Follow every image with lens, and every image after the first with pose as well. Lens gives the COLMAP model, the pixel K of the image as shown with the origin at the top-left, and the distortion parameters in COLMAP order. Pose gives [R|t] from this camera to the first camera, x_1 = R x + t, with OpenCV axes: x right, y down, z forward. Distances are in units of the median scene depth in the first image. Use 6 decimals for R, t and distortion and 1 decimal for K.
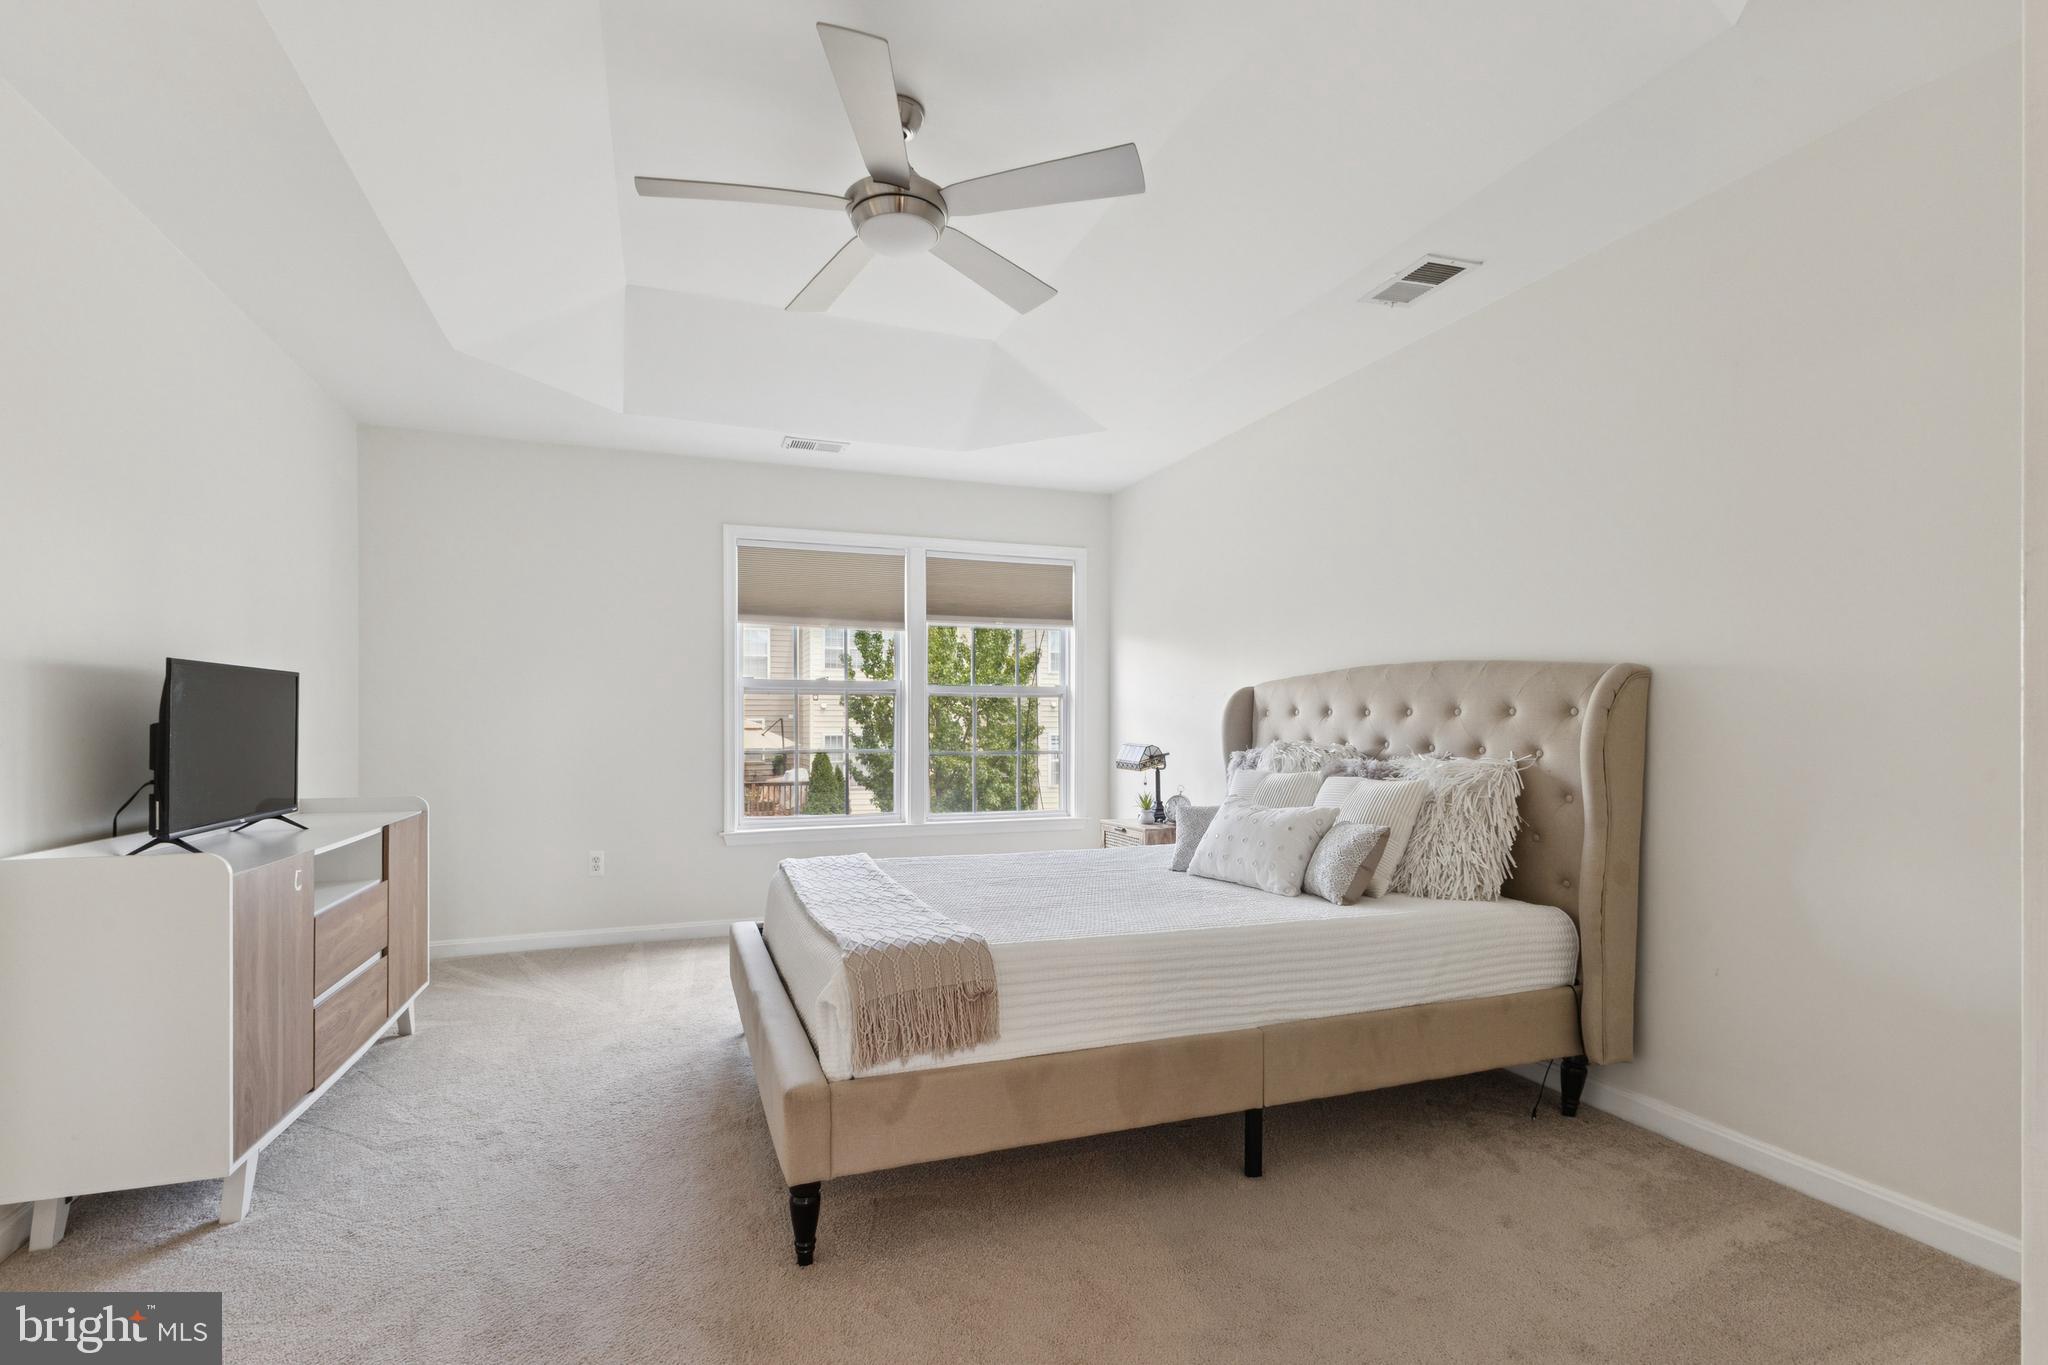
lens RADIAL K [[906.1, 0, 992.1], [0, 906.1, 722.7], [0, 0, 1]] dist [0.016283, -0.002069]
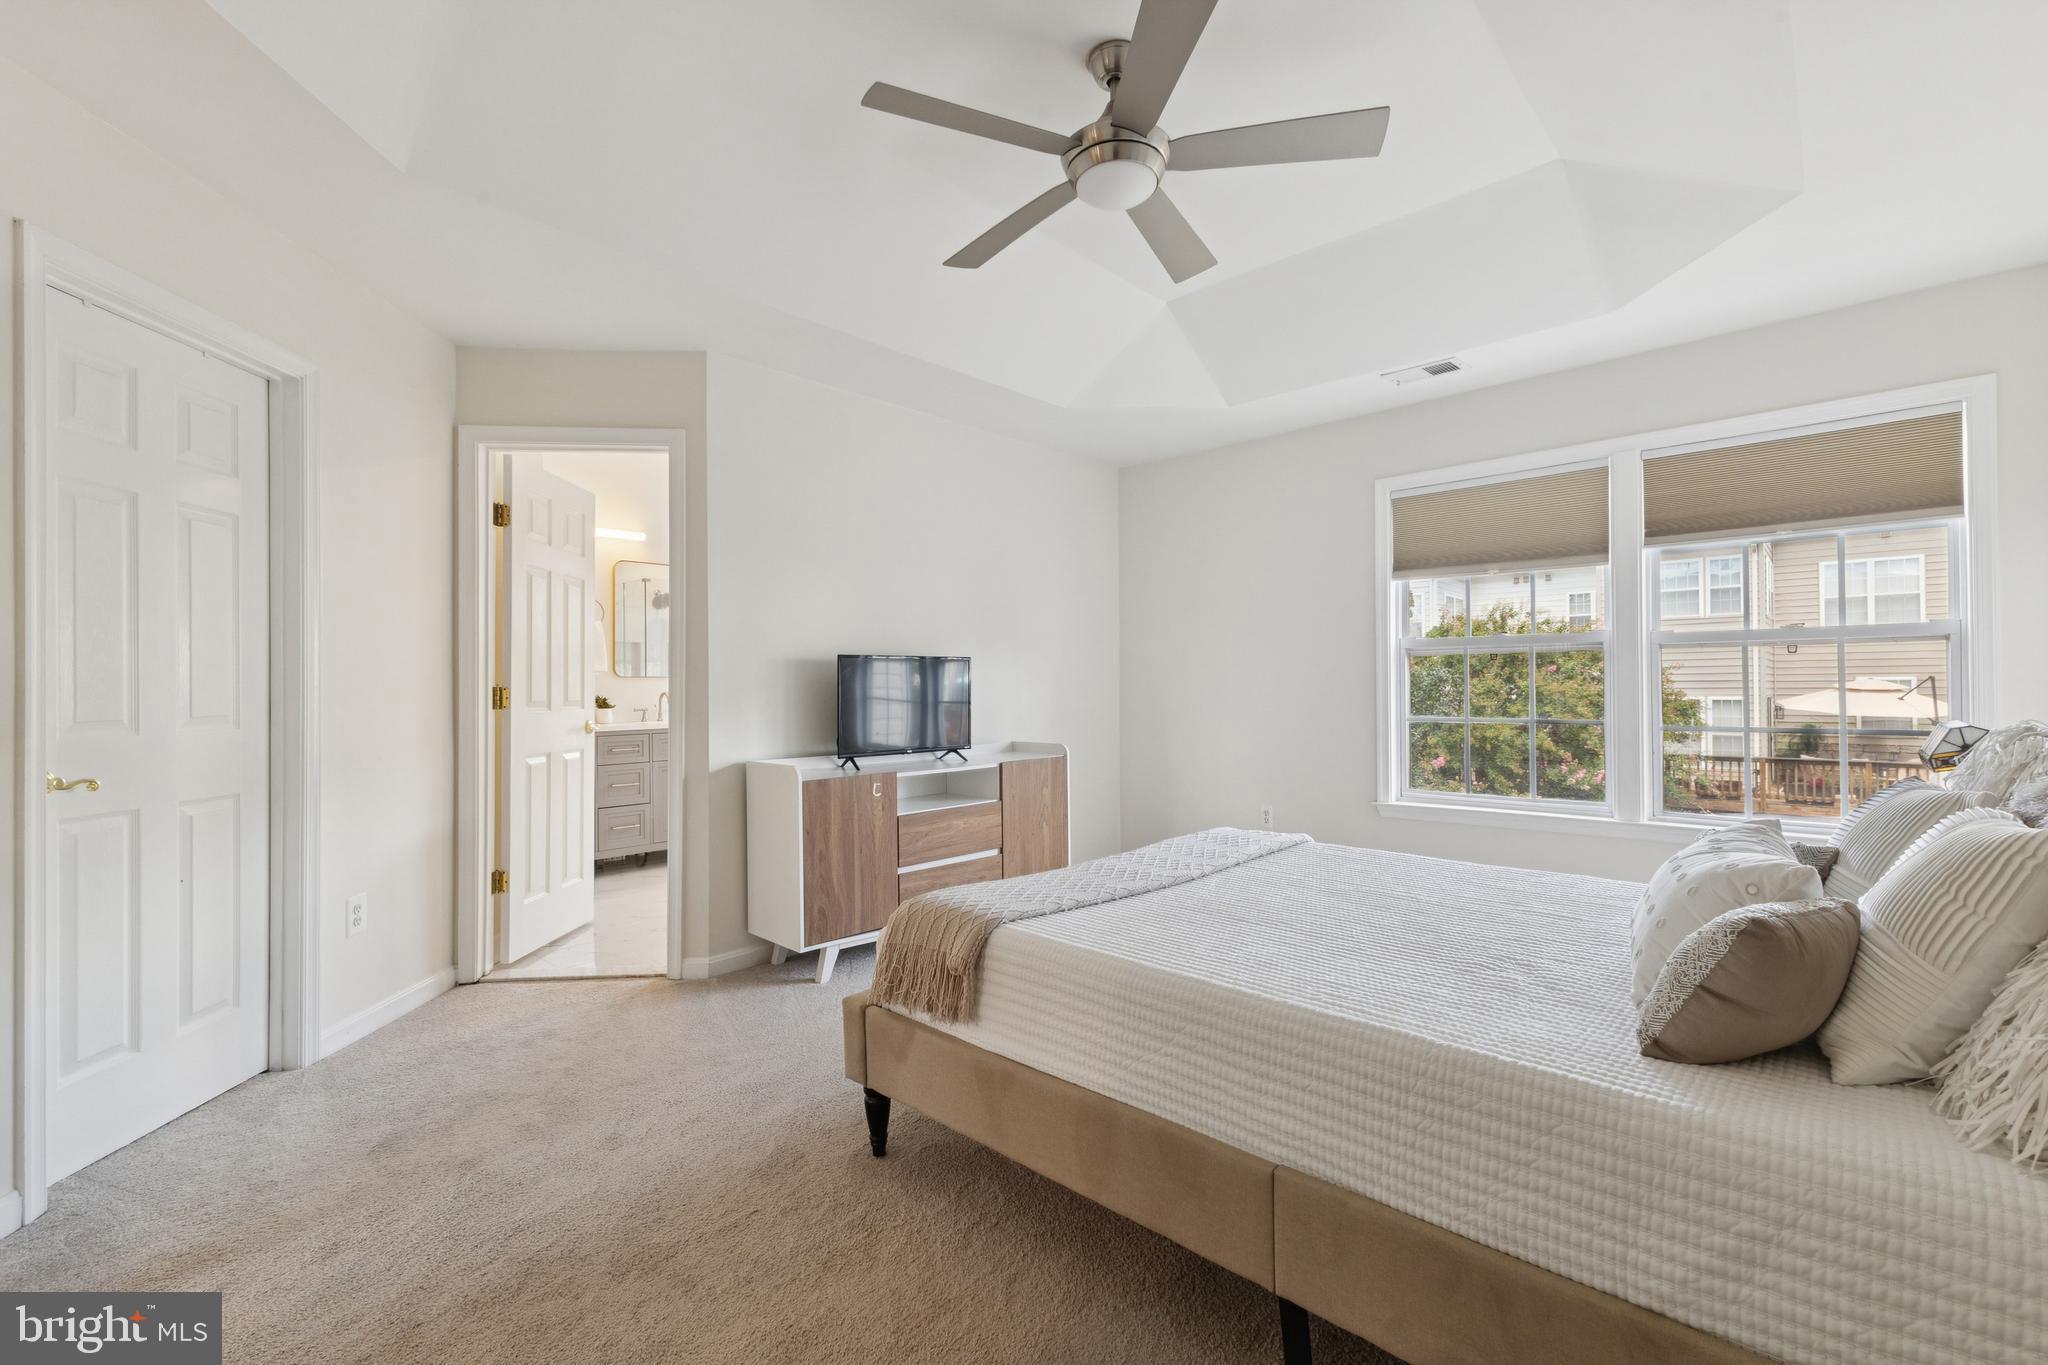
lens RADIAL K [[906.1, 0, 1093.4], [0, 906.1, 672.9], [0, 0, 1]] dist [0.016283, -0.002069]
pose [[0.465992, -0.015946, -0.884645, 0.602269], [0.006626, 0.999872, -0.014533, -0.004399], [0.884764, 0.000911, 0.466038, 0.432910]]
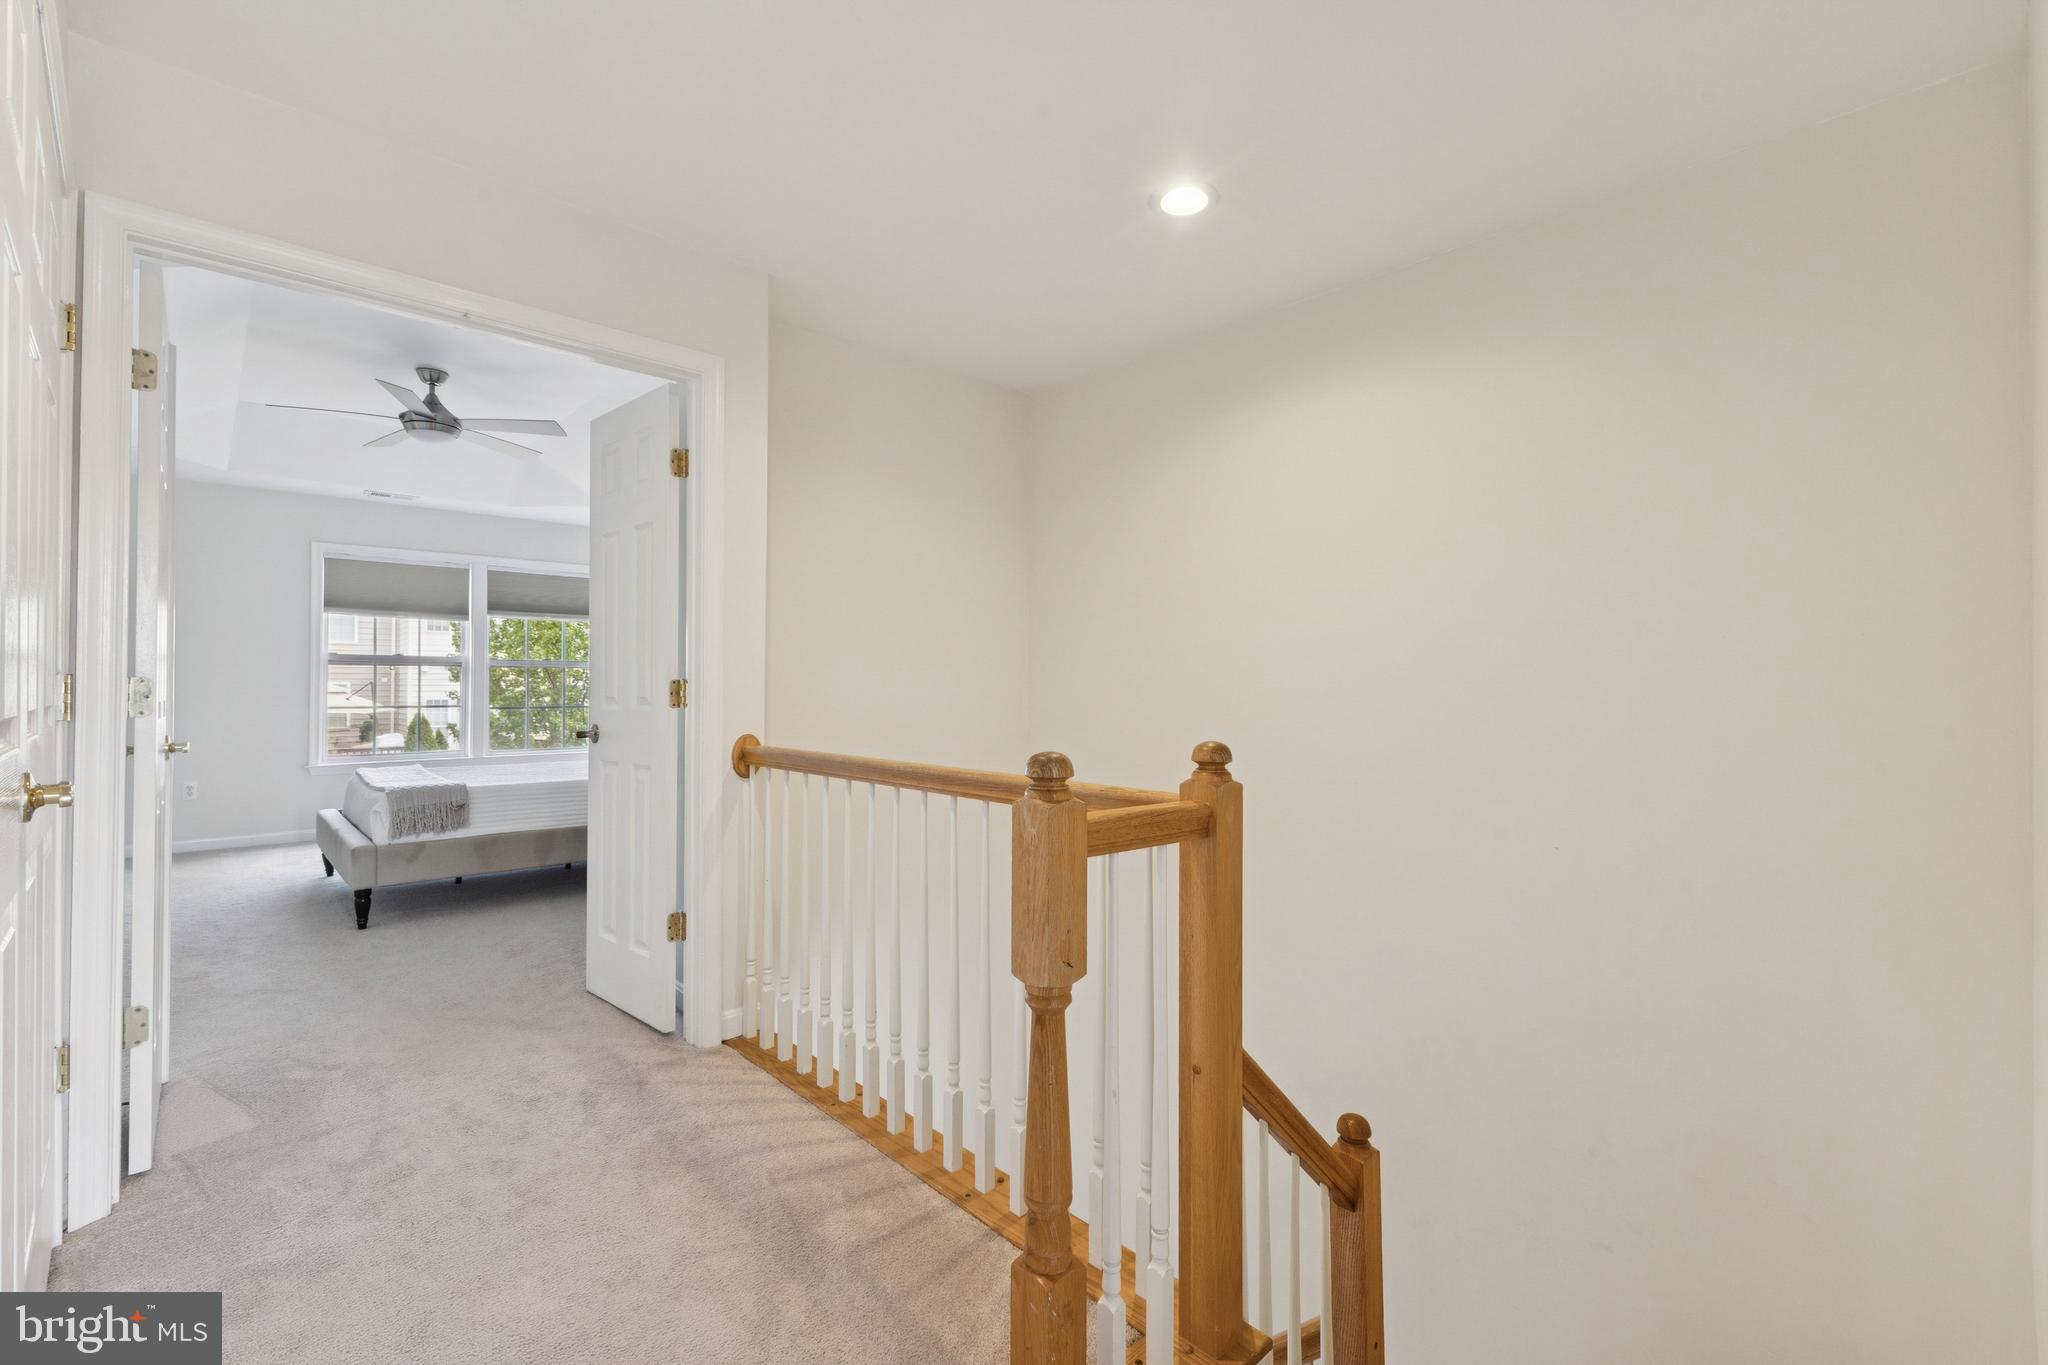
lens RADIAL K [[906.1, 0, 1032.6], [0, 906.1, 670.9], [0, 0, 1]] dist [0.016283, -0.002069]
pose [[0.923173, 0.008112, 0.384300, 0.278909], [-0.001420, 0.999842, -0.017692, 0.000609], [-0.384383, 0.015787, 0.923039, -1.070500]]
